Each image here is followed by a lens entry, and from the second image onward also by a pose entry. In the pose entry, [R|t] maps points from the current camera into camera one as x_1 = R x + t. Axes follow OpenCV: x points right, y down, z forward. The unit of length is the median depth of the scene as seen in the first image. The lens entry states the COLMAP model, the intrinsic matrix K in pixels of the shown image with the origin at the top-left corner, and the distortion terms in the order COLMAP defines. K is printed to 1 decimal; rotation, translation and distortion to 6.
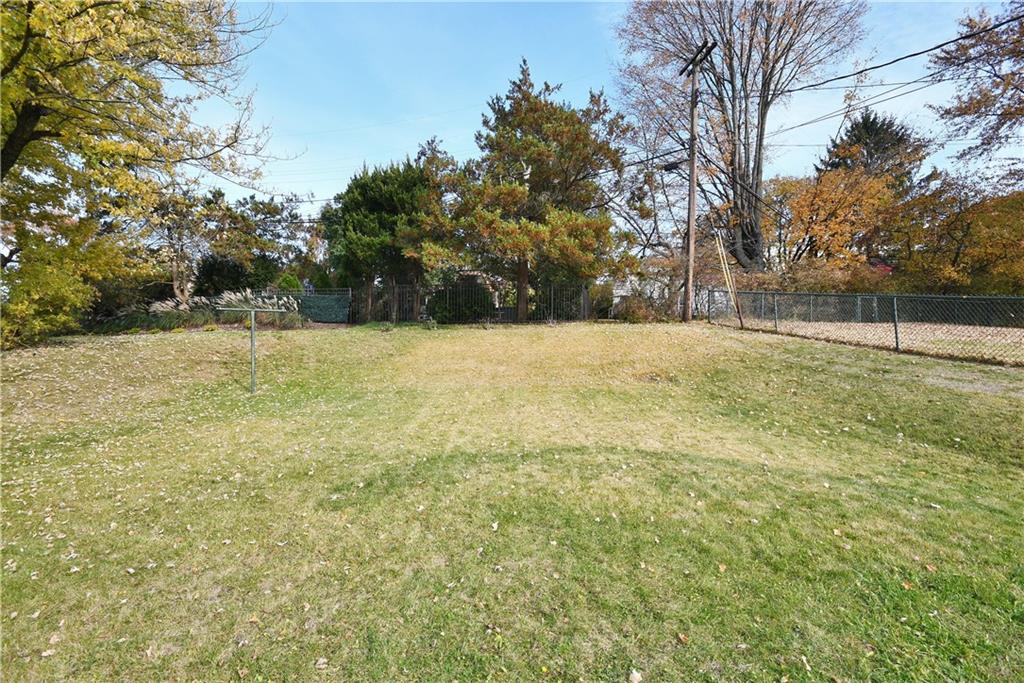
lens RADIAL K [[448.9, 0, 509.1], [0, 448.9, 346.5], [0, 0, 1]] dist [-0.003686, -0.005043]
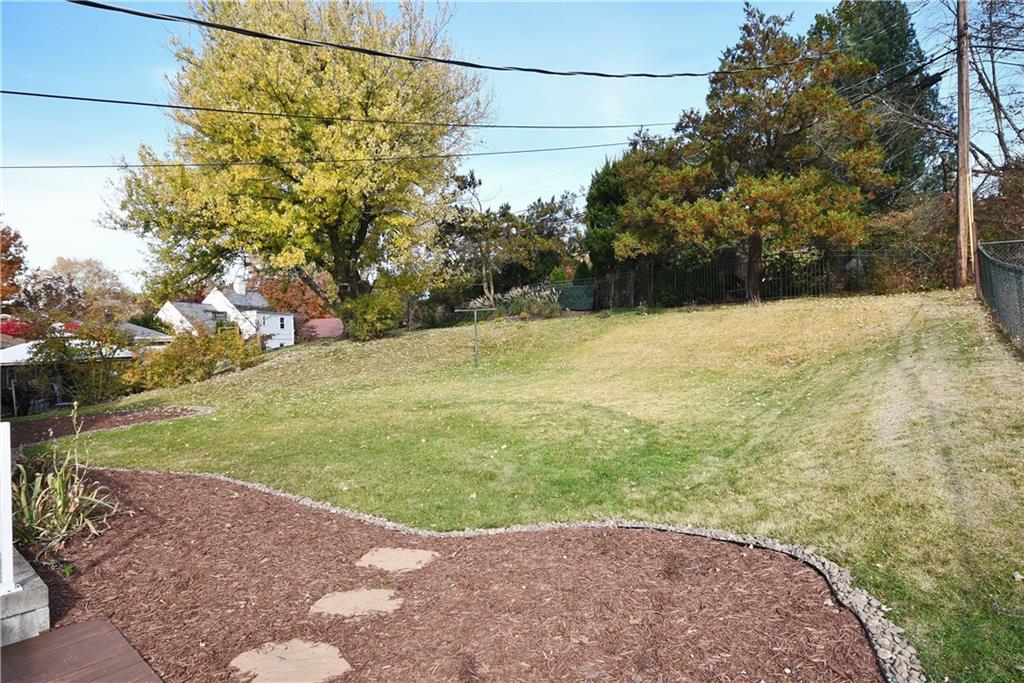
lens RADIAL K [[599.4, 0, 514.9], [0, 599.4, 340.9], [0, 0, 1]] dist [0.007501, 0.002045]
pose [[0.736859, -0.011648, -0.675947, 0.479863], [0.029816, 0.999439, 0.015280, -0.005577], [0.675389, -0.031413, 0.736792, -0.197518]]
